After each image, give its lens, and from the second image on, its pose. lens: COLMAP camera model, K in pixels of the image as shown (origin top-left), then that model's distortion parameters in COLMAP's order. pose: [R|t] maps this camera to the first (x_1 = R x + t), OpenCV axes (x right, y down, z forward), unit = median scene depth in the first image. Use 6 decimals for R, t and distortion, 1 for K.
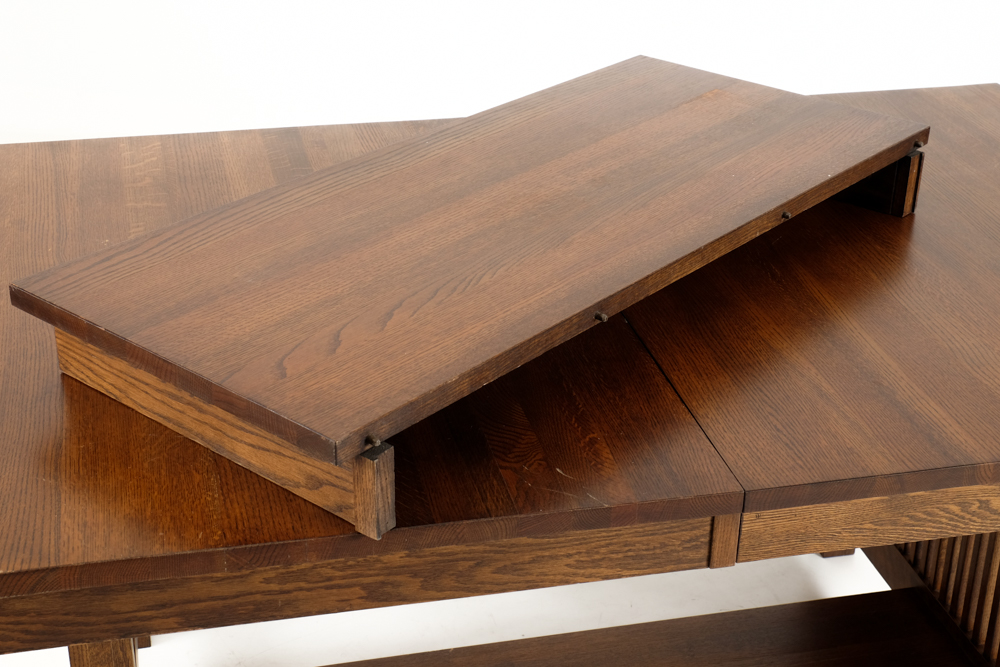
lens RADIAL K [[1594.6, 0, 495.0], [0, 1594.6, 330.2], [0, 0, 1]] dist [0.067051, 0.000000]
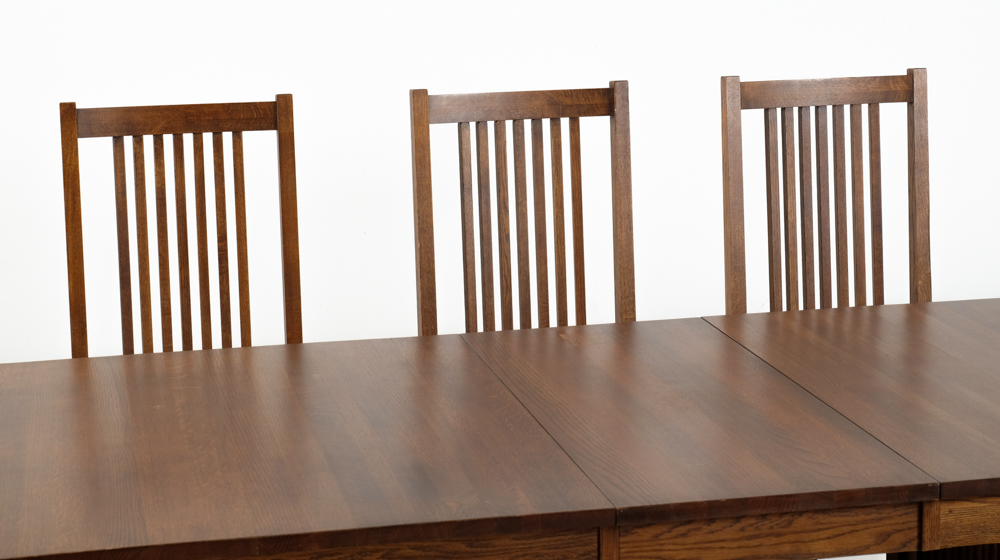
lens RADIAL K [[2070.0, 0, 502.6], [0, 2070.0, 280.9], [0, 0, 1]] dist [0.025920, 0.000000]
pose [[0.999362, -0.030143, -0.019153, 0.097363], [0.024116, 0.965134, -0.260644, 0.391017], [0.026342, 0.260016, 0.965245, -0.864163]]
